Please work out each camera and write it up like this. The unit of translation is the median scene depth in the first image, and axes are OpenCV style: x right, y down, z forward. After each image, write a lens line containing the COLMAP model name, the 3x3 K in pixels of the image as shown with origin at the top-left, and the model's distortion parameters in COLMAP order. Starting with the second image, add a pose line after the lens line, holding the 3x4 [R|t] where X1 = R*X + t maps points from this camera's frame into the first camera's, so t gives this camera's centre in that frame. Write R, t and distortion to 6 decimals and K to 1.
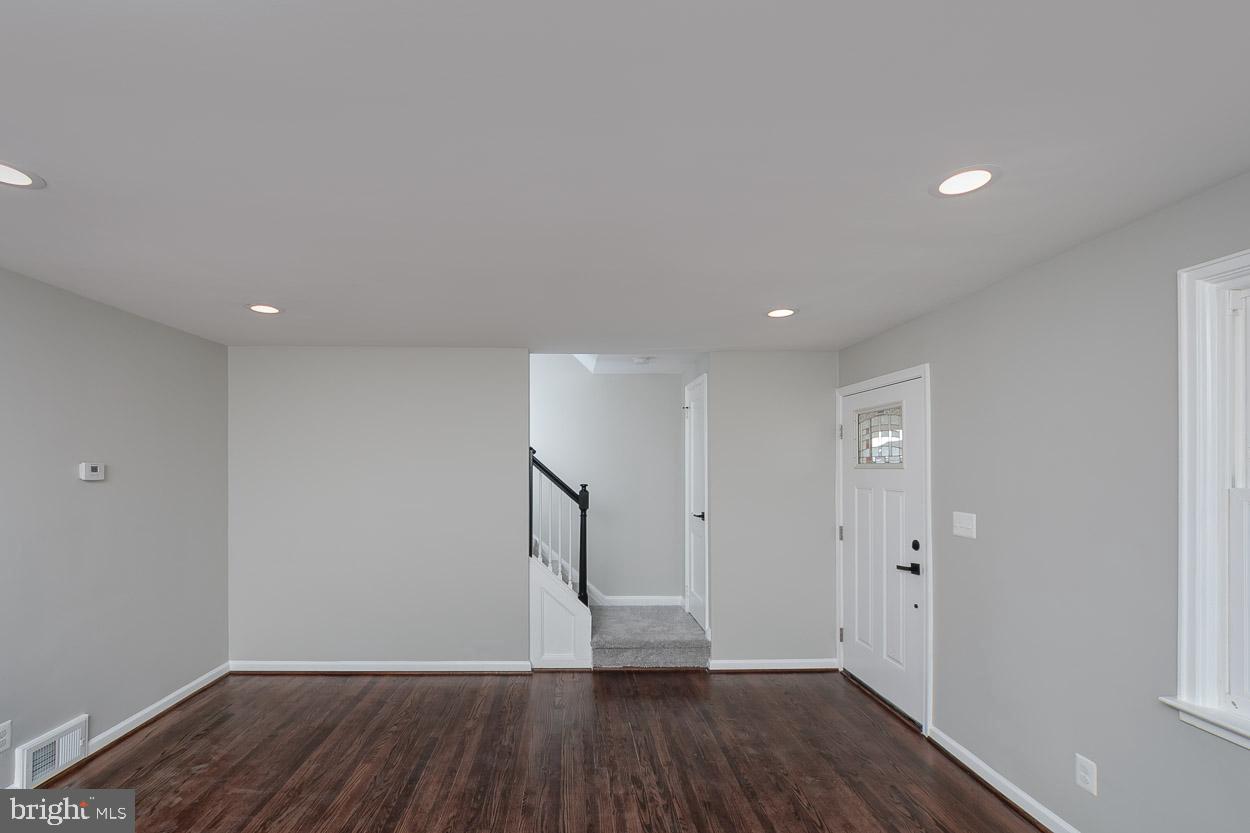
lens RADIAL K [[562.9, 0, 596.6], [0, 562.9, 463.8], [0, 0, 1]] dist [0.026360, -0.002014]
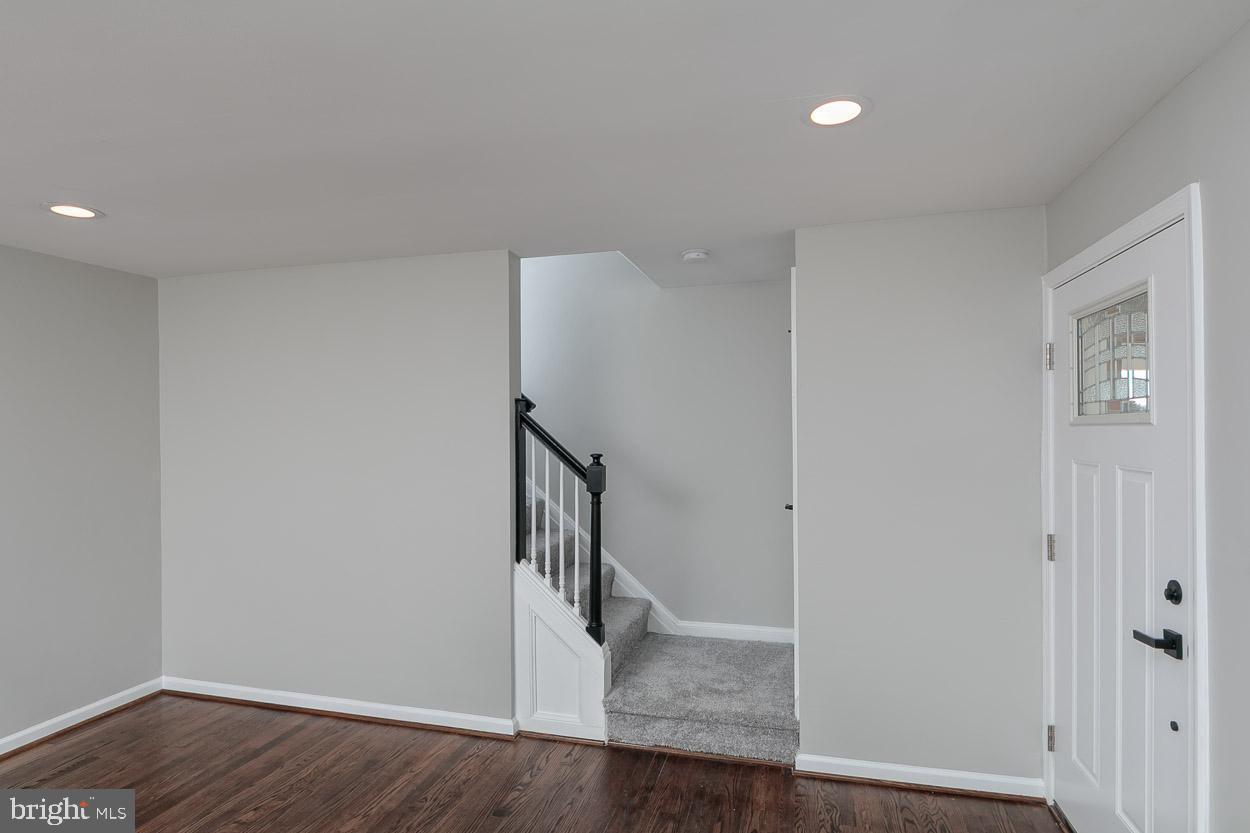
lens RADIAL K [[657.1, 0, 650.8], [0, 657.1, 432.3], [0, 0, 1]] dist [0.010407, -0.000082]
pose [[0.955660, -0.006883, -0.294391, 0.262371], [0.010617, 0.999882, 0.011088, 0.004158], [0.294280, -0.013722, 0.955621, 0.306500]]
